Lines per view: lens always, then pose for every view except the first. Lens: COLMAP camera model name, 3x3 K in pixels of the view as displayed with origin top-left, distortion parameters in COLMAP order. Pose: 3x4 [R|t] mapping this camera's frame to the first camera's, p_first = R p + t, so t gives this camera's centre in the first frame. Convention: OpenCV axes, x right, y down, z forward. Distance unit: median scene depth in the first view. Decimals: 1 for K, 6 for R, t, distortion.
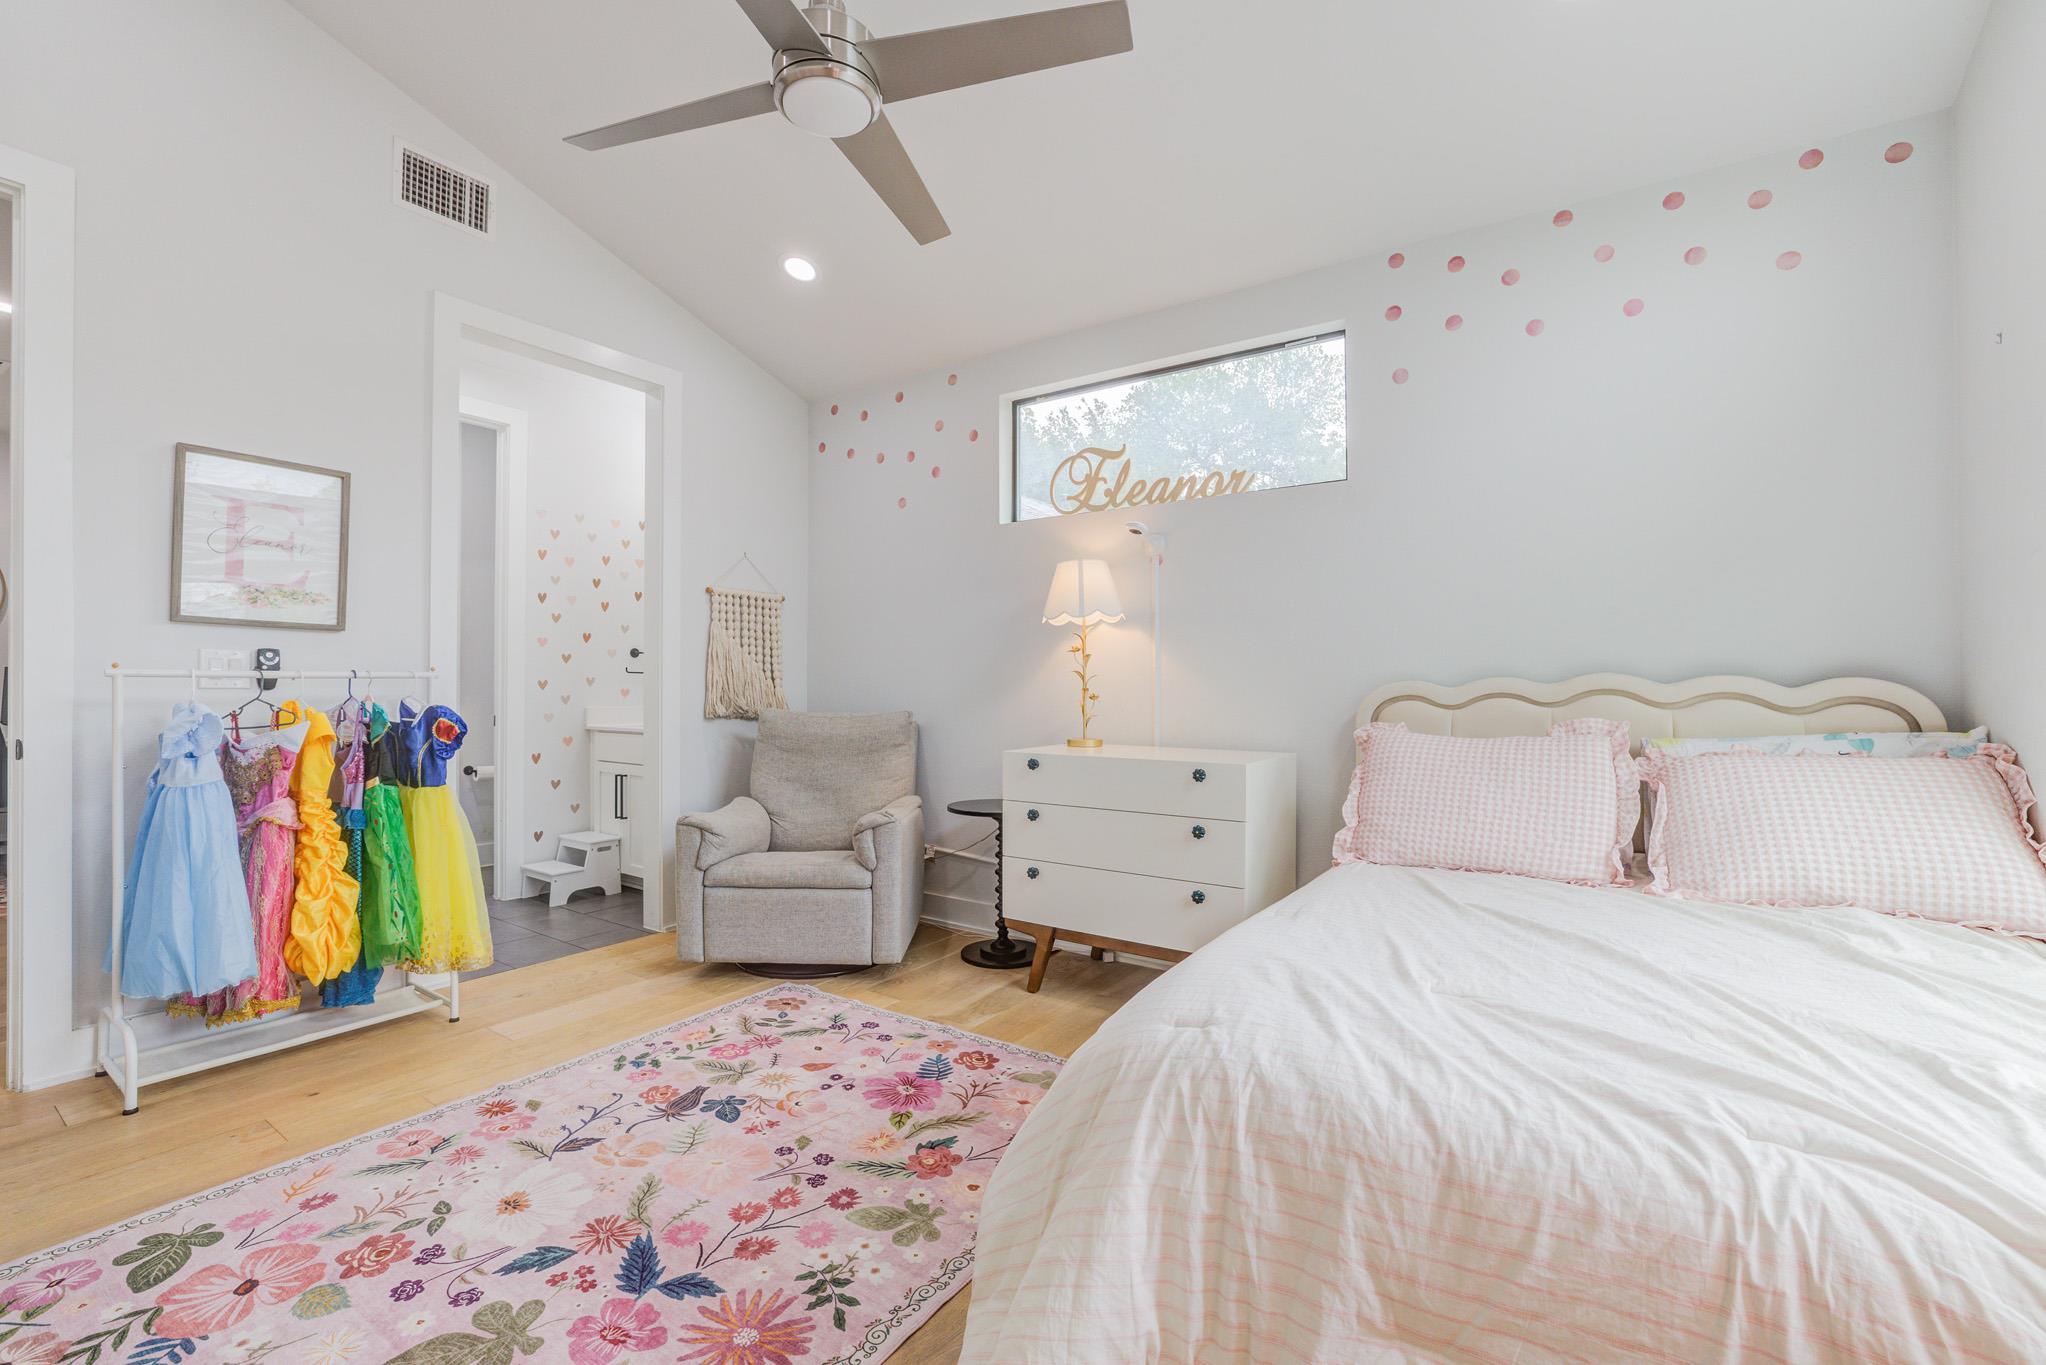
lens RADIAL K [[890.5, 0, 1023.6], [0, 890.5, 677.1], [0, 0, 1]] dist [-0.045807, 0.018290]
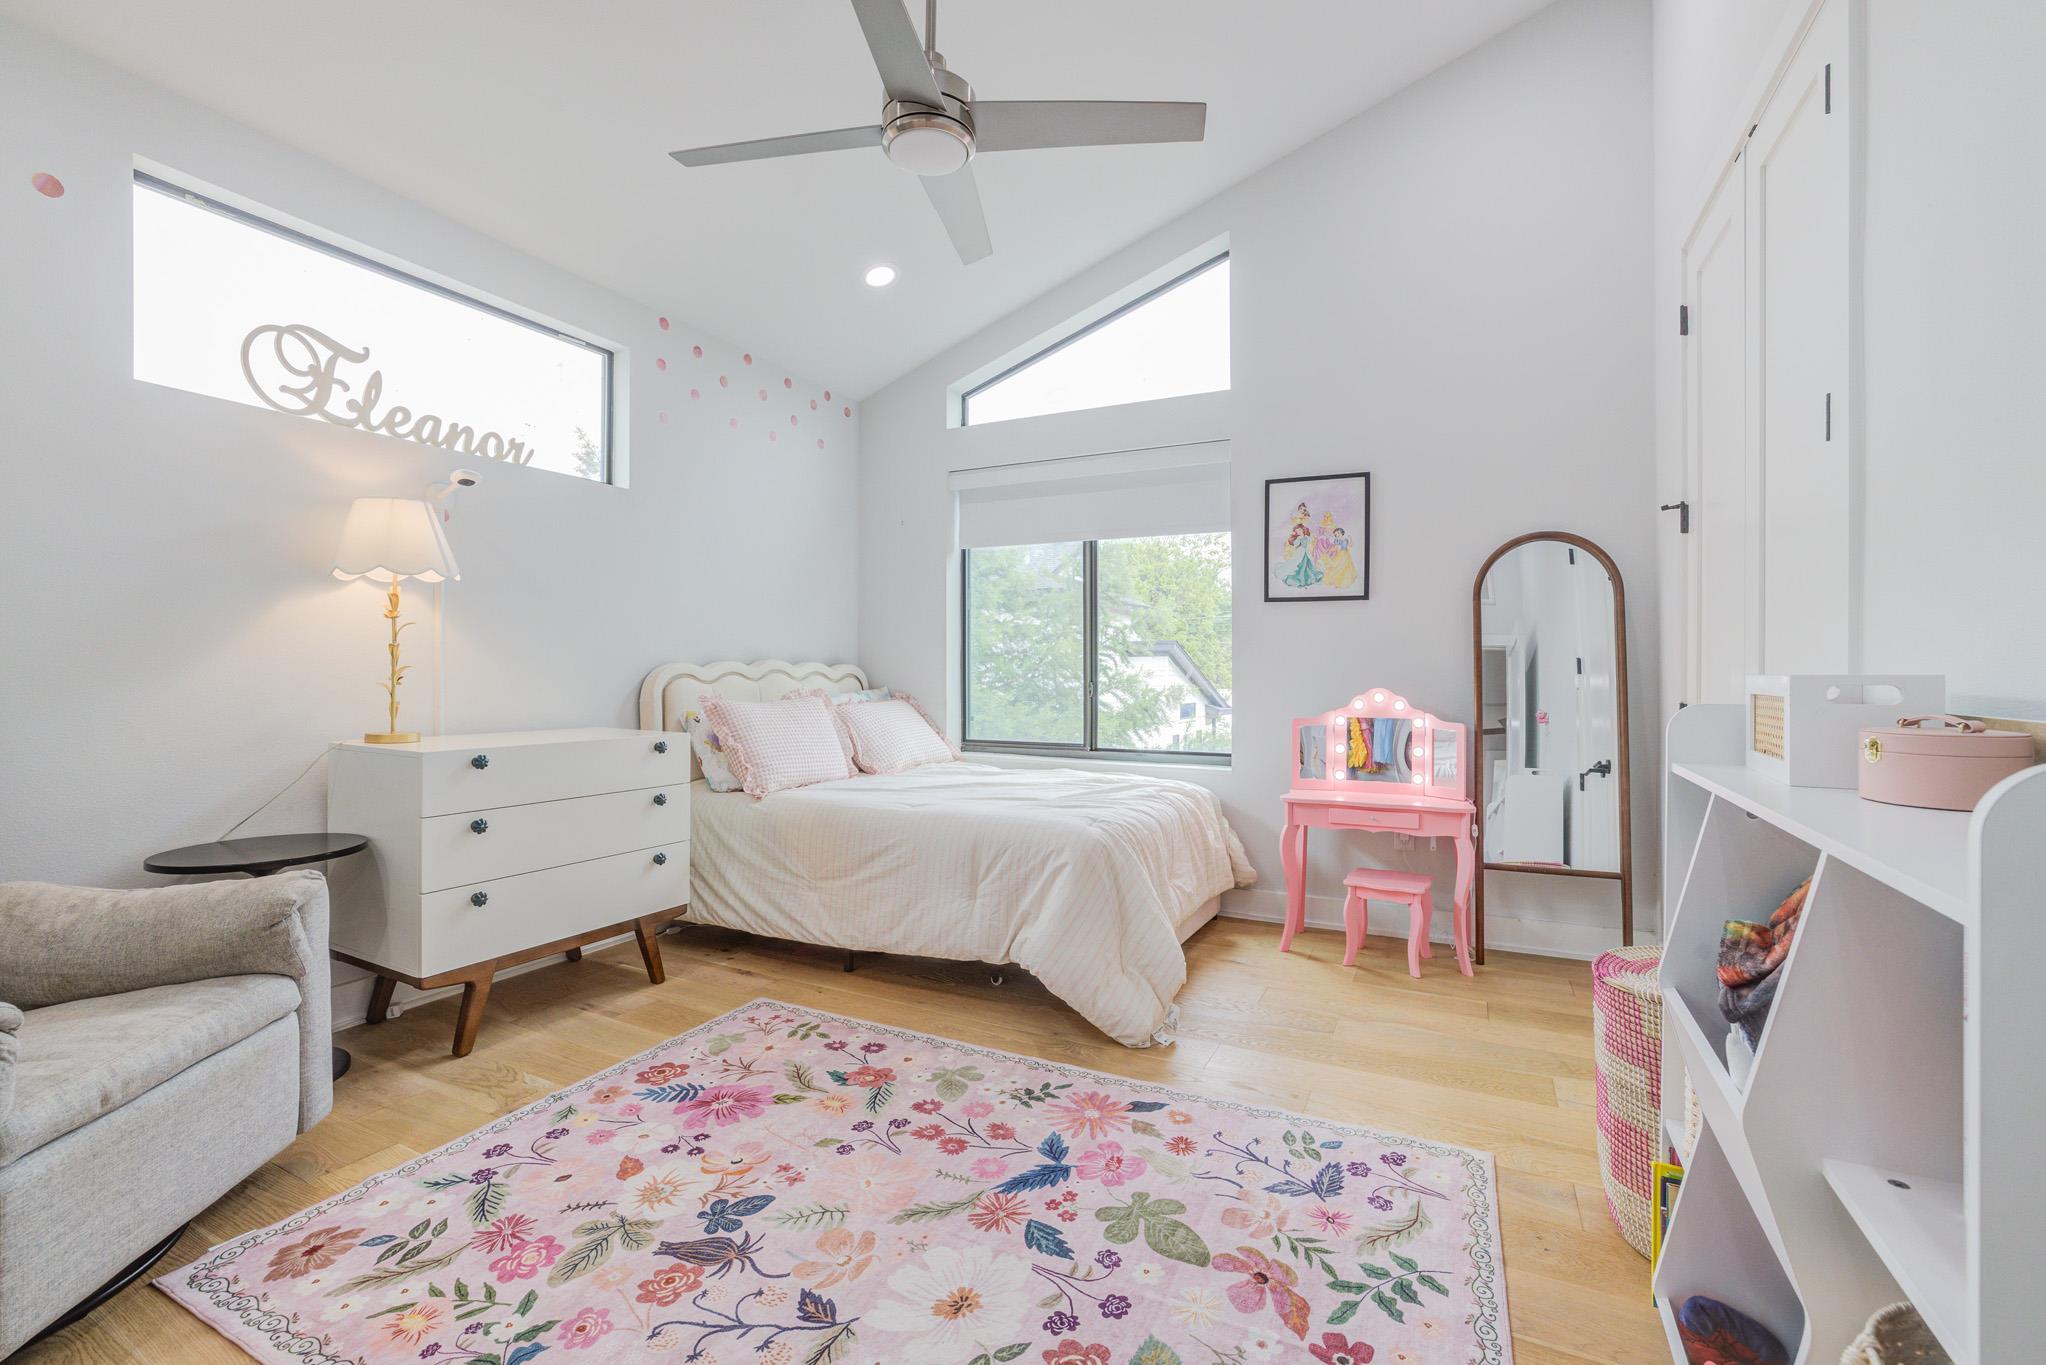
lens RADIAL K [[890.5, 0, 1023.6], [0, 890.5, 677.1], [0, 0, 1]] dist [-0.045807, 0.018290]
pose [[-0.152467, -0.008689, 0.988270, -1.055452], [-0.018094, 0.999818, 0.005999, 0.009729], [-0.988143, -0.016967, -0.152596, 0.810793]]
